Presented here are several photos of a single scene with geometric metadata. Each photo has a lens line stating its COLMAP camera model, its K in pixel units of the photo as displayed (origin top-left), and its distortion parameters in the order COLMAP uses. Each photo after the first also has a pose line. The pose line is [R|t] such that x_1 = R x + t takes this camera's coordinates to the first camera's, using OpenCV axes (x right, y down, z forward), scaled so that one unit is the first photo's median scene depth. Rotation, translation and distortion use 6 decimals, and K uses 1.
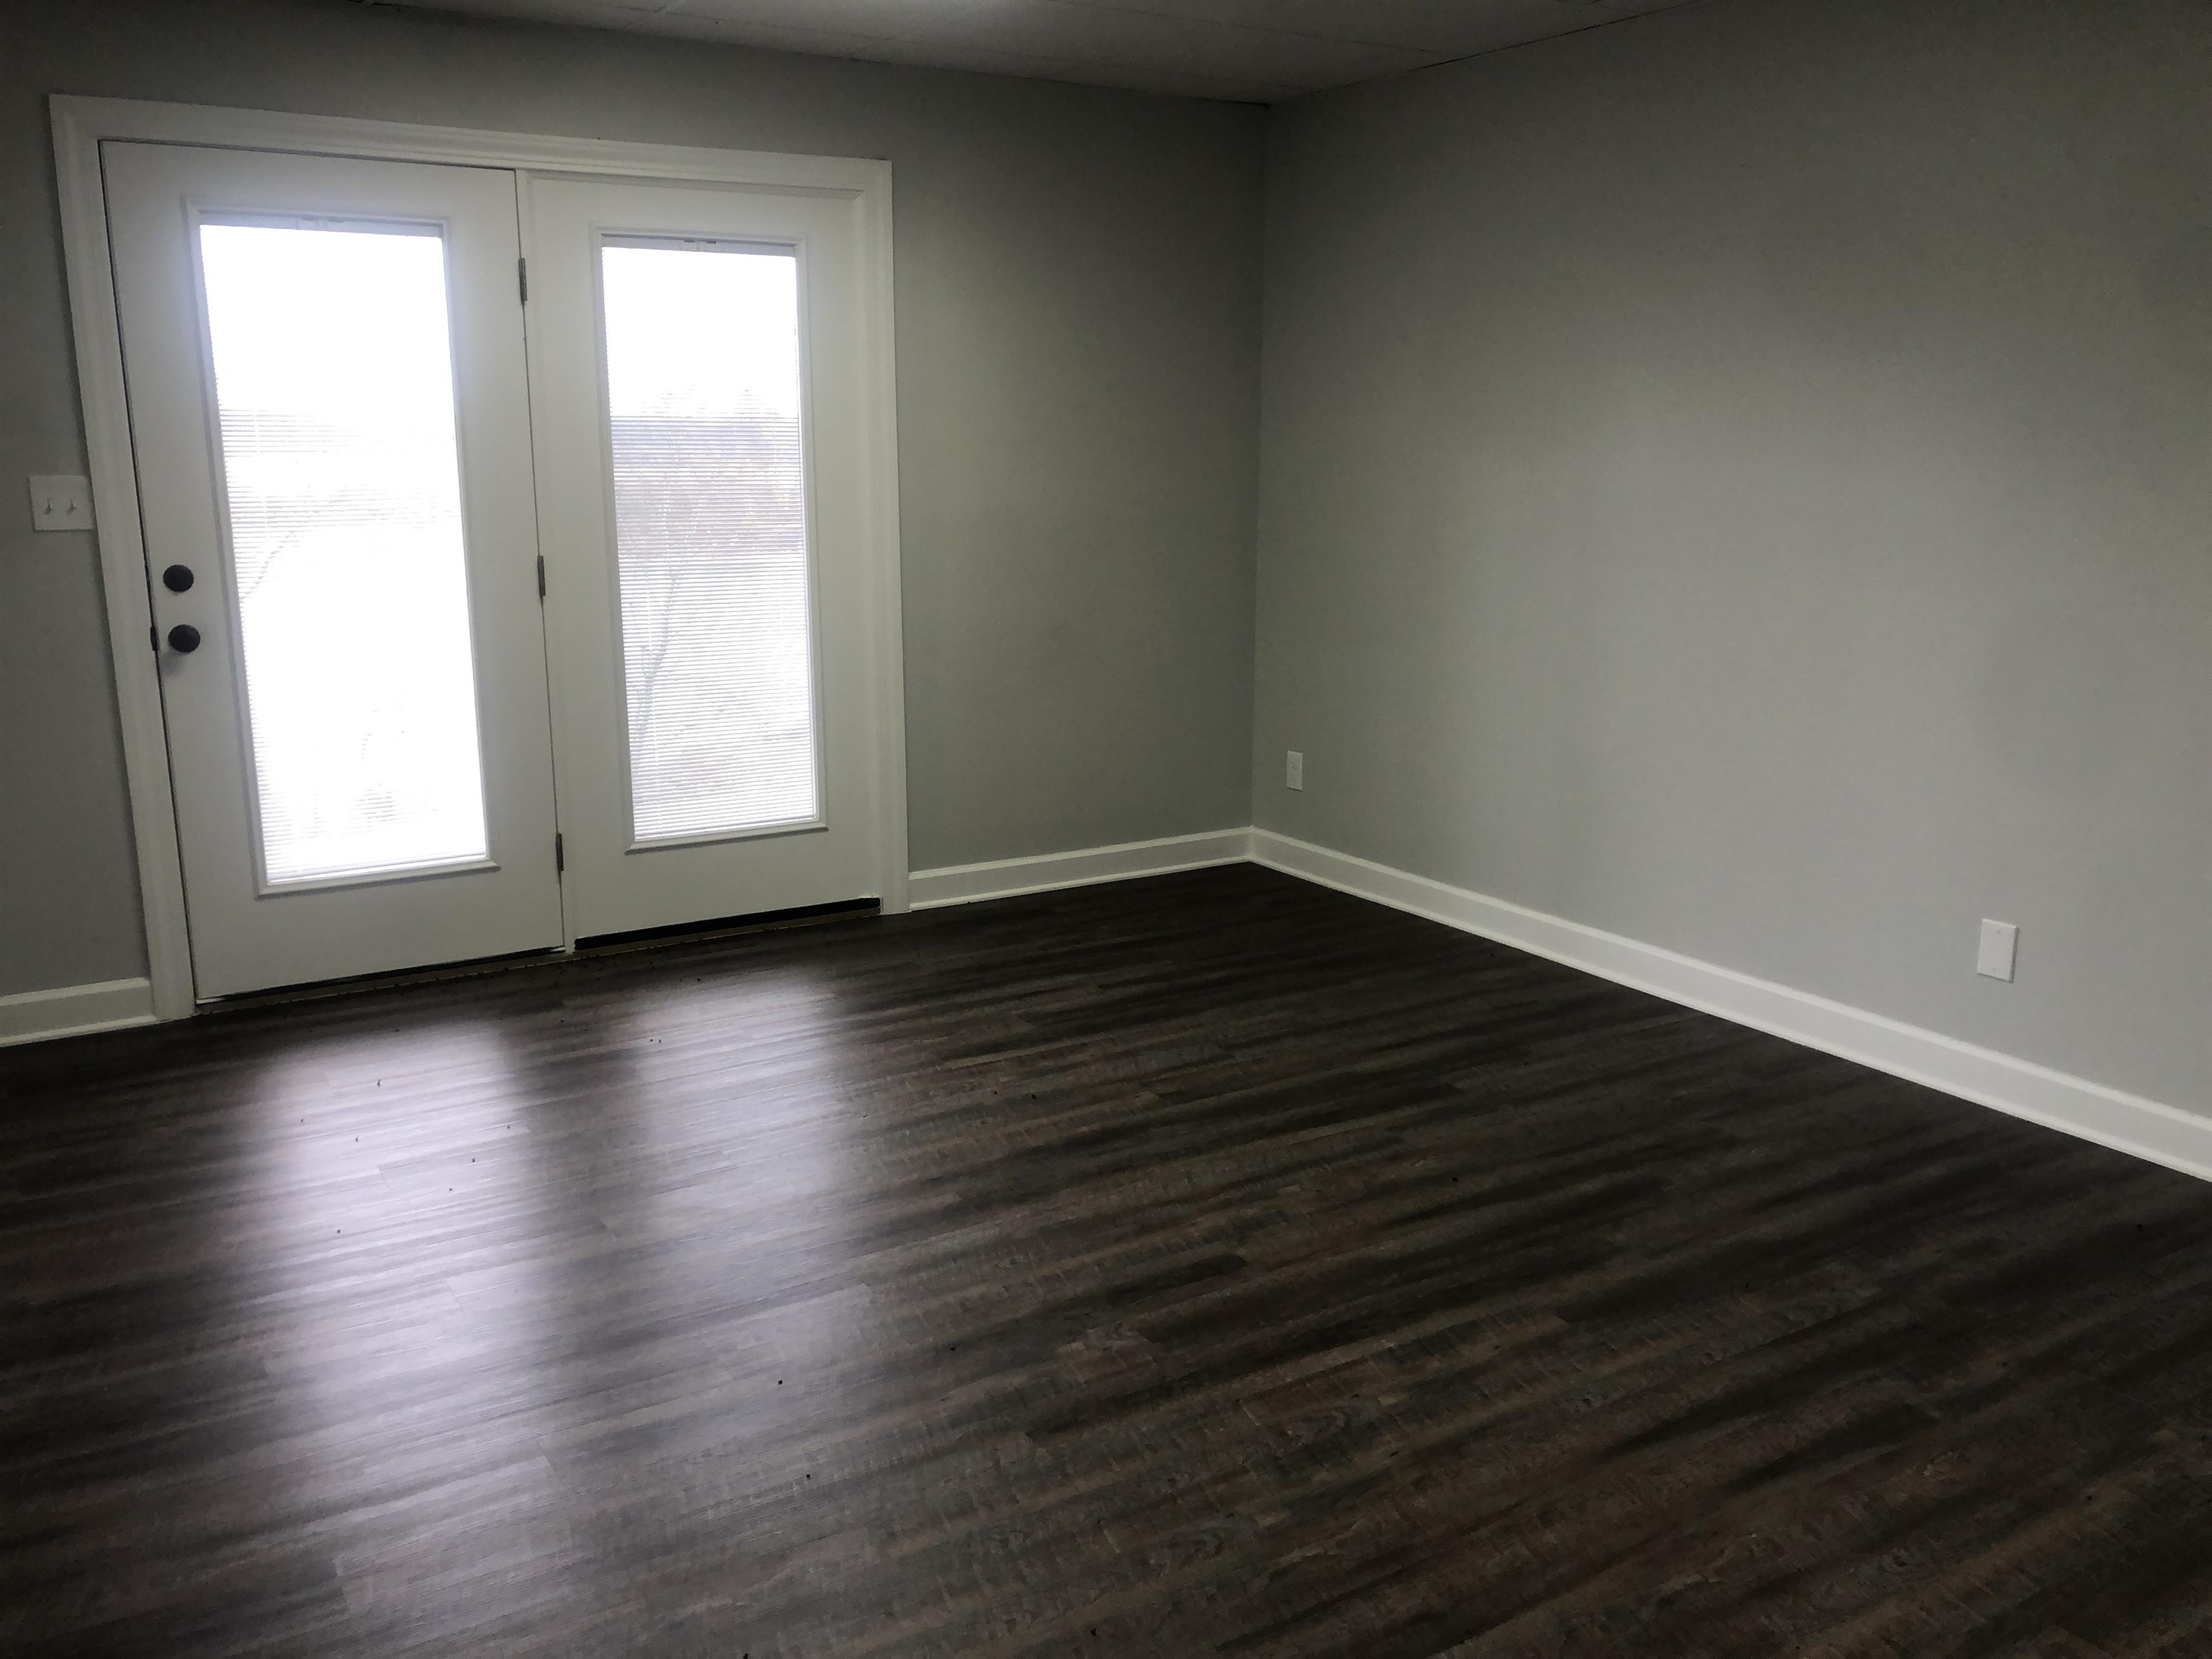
lens RADIAL K [[1811.3, 0, 1085.8], [0, 1811.3, 836.5], [0, 0, 1]] dist [0.058982, -0.093020]
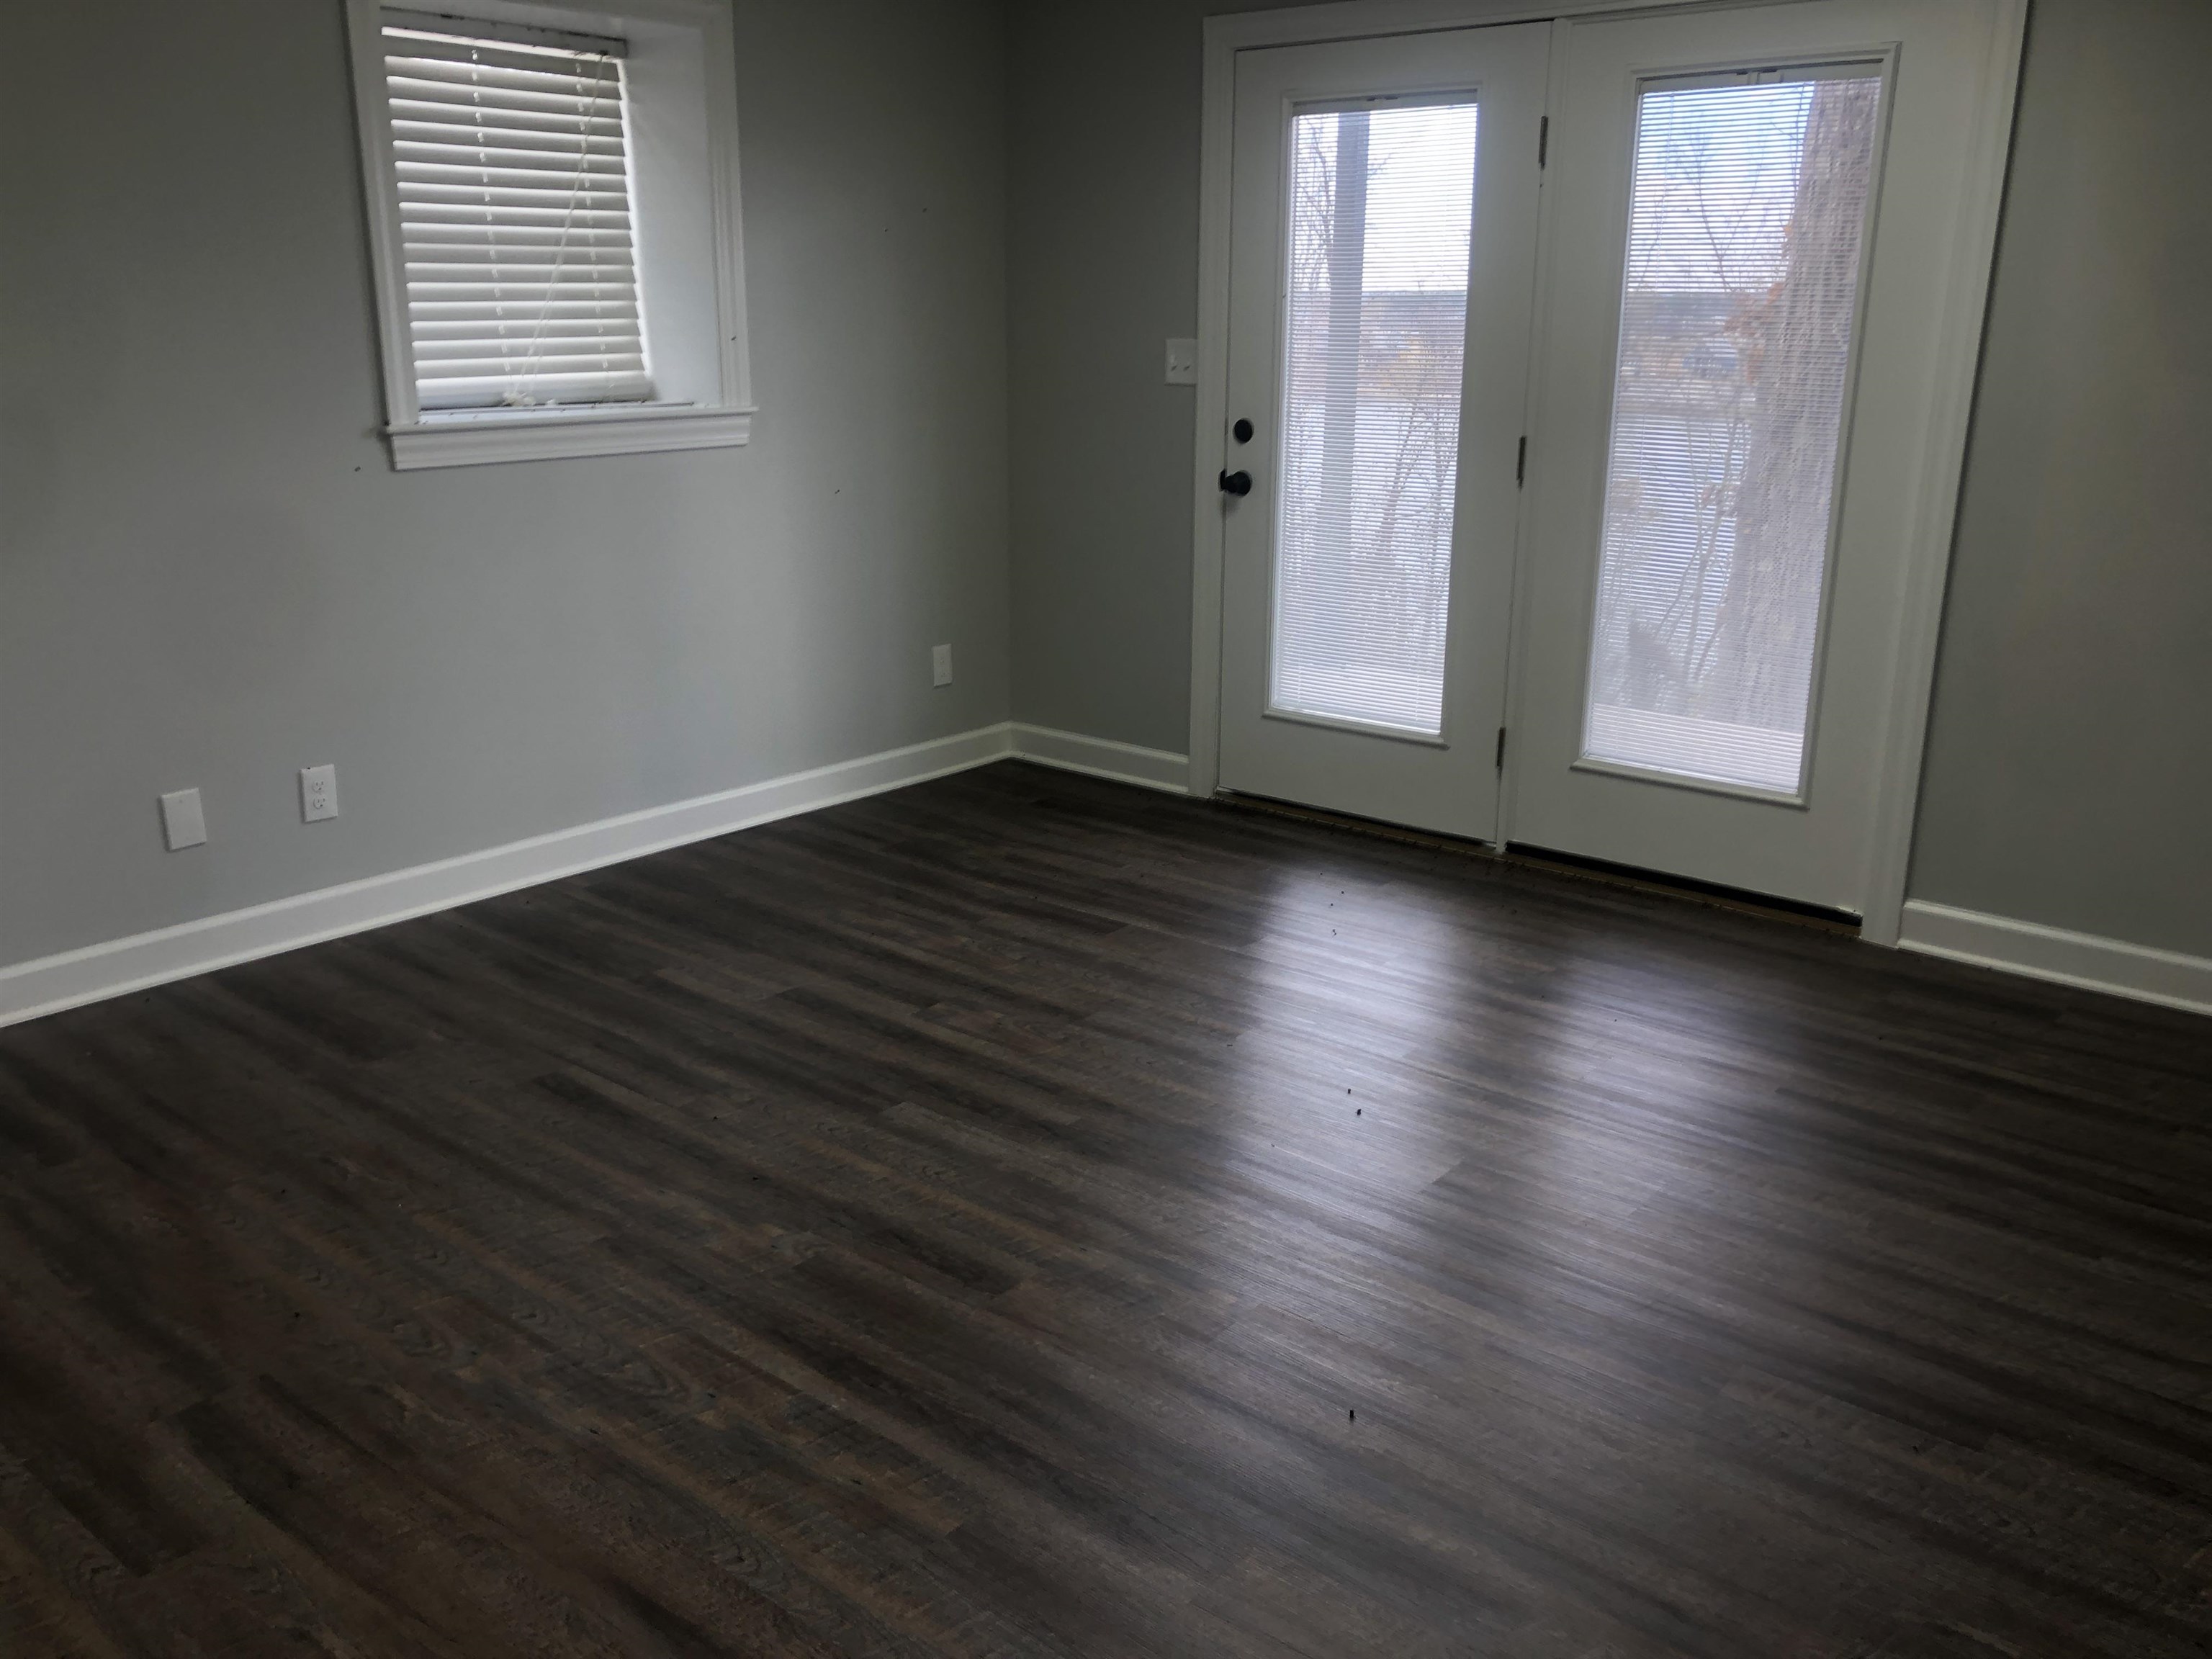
lens RADIAL K [[1811.3, 0, 1084.5], [0, 1811.3, 828.2], [0, 0, 1]] dist [0.058982, -0.093020]
pose [[0.316637, 0.265084, -0.910753, 0.565477], [-0.212912, 0.955518, 0.204092, -0.106848], [0.924343, 0.129287, 0.358992, 0.487106]]
